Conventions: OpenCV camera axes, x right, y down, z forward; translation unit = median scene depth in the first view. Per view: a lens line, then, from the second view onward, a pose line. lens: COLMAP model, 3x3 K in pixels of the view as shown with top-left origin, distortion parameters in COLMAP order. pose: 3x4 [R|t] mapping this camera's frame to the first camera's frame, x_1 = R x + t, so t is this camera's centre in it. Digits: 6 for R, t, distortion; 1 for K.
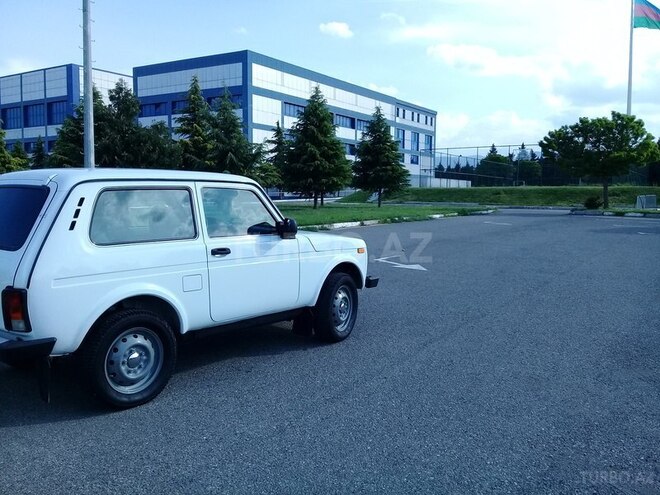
lens RADIAL K [[603.6, 0, 337.6], [0, 603.6, 251.1], [0, 0, 1]] dist [0.067377, -0.138697]
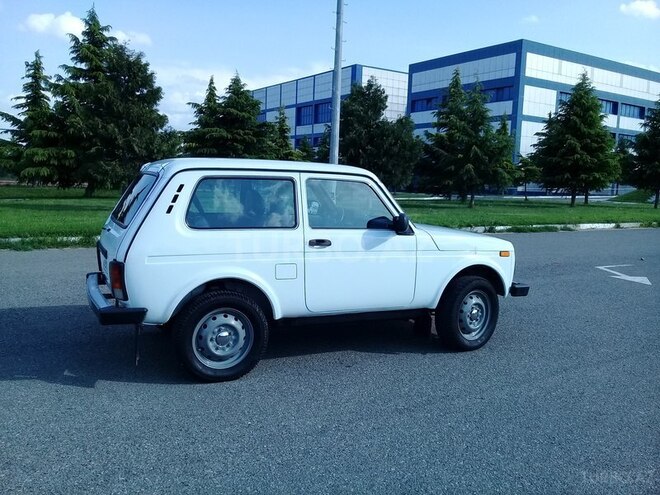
lens RADIAL K [[603.6, 0, 337.6], [0, 603.6, 251.1], [0, 0, 1]] dist [0.067377, -0.138697]
pose [[0.902537, 0.075257, -0.423985, 0.216645], [-0.071034, 0.997141, 0.025782, -0.011356], [0.424713, 0.006848, 0.905302, 0.091567]]
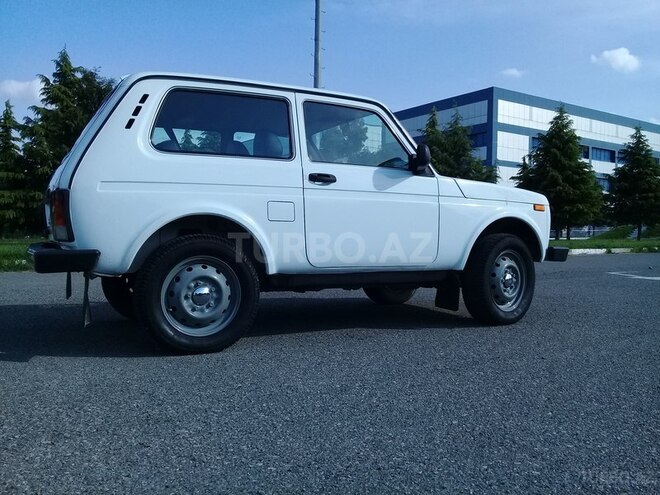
lens RADIAL K [[603.6, 0, 337.6], [0, 603.6, 251.1], [0, 0, 1]] dist [0.067377, -0.138697]
pose [[0.918499, 0.009615, -0.395305, 0.118752], [-0.040308, 0.996773, -0.069414, 0.127352], [0.393362, 0.079691, 0.915923, 0.240407]]
